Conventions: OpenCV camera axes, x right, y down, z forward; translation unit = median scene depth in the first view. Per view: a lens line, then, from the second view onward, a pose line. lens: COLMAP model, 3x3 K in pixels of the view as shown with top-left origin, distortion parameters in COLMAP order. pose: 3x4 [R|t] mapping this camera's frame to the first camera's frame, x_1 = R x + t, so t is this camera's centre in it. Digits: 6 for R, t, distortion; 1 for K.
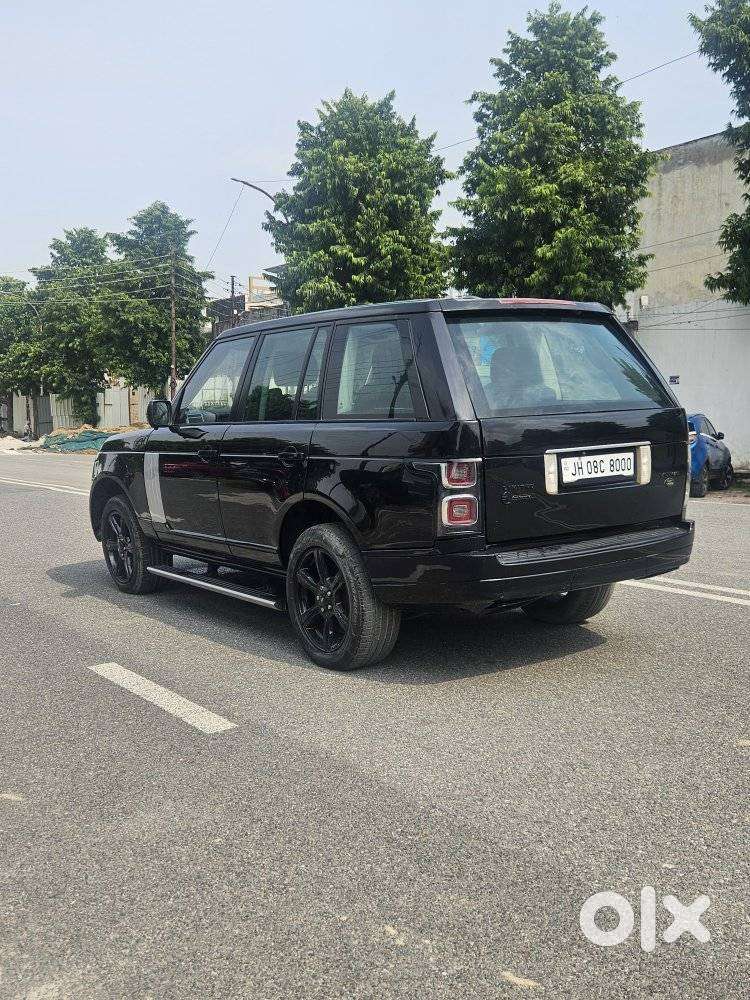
lens RADIAL K [[982.3, 0, 375.0], [0, 982.3, 500.0], [0, 0, 1]] dist [0.068411, -0.015010]
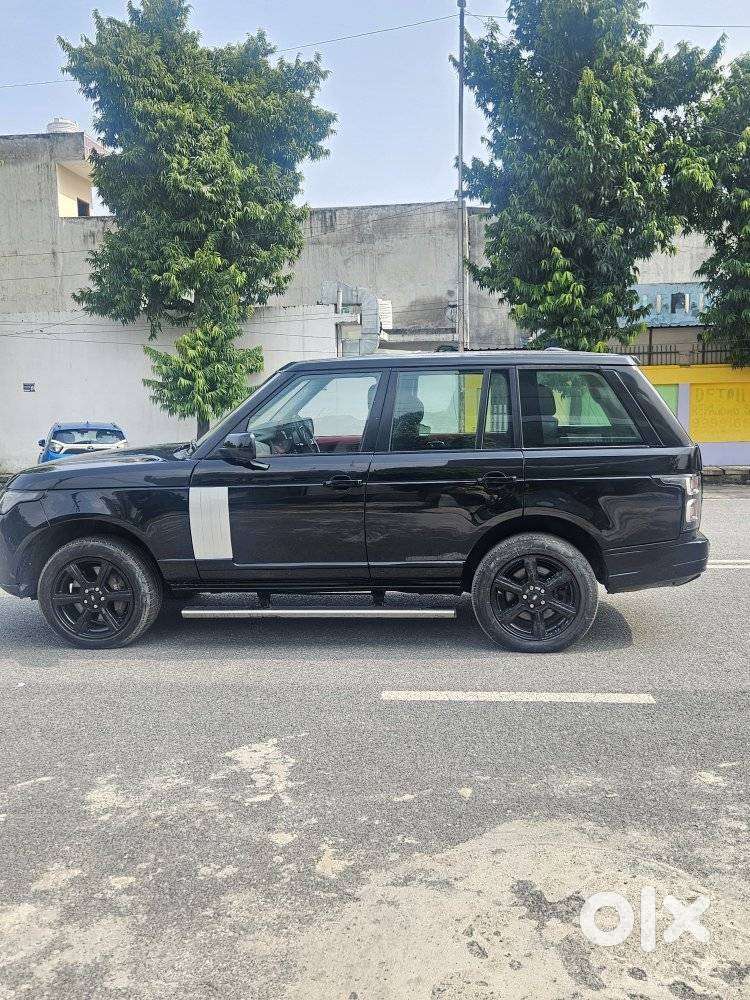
lens RADIAL K [[982.3, 0, 375.0], [0, 982.3, 500.0], [0, 0, 1]] dist [0.068411, -0.015010]
pose [[0.669880, -0.068790, 0.739276, -0.261281], [0.068463, 0.997180, 0.030751, -0.017172], [-0.739306, 0.030013, 0.672700, 0.080638]]
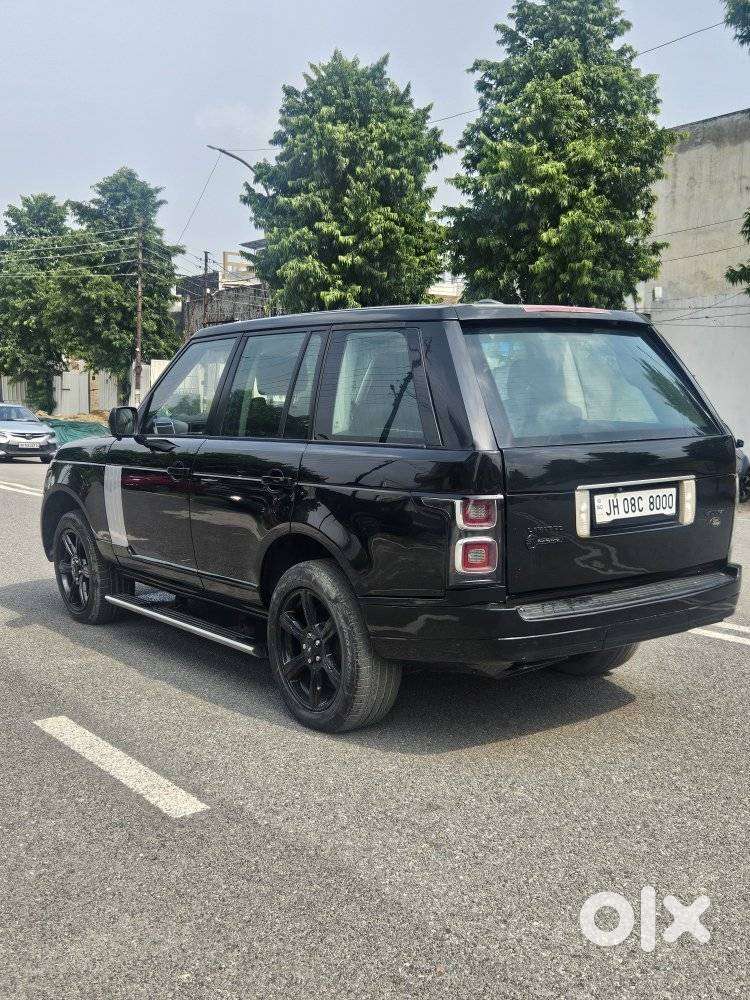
lens RADIAL K [[1068.2, 0, 380.6], [0, 1068.2, 498.0], [0, 0, 1]] dist [0.057616, 0.011269]
pose [[0.999534, 0.020002, 0.023077, -0.003932], [-0.020008, 0.999800, 0.000018, -0.007858], [-0.023072, -0.000480, 0.999734, 0.015997]]
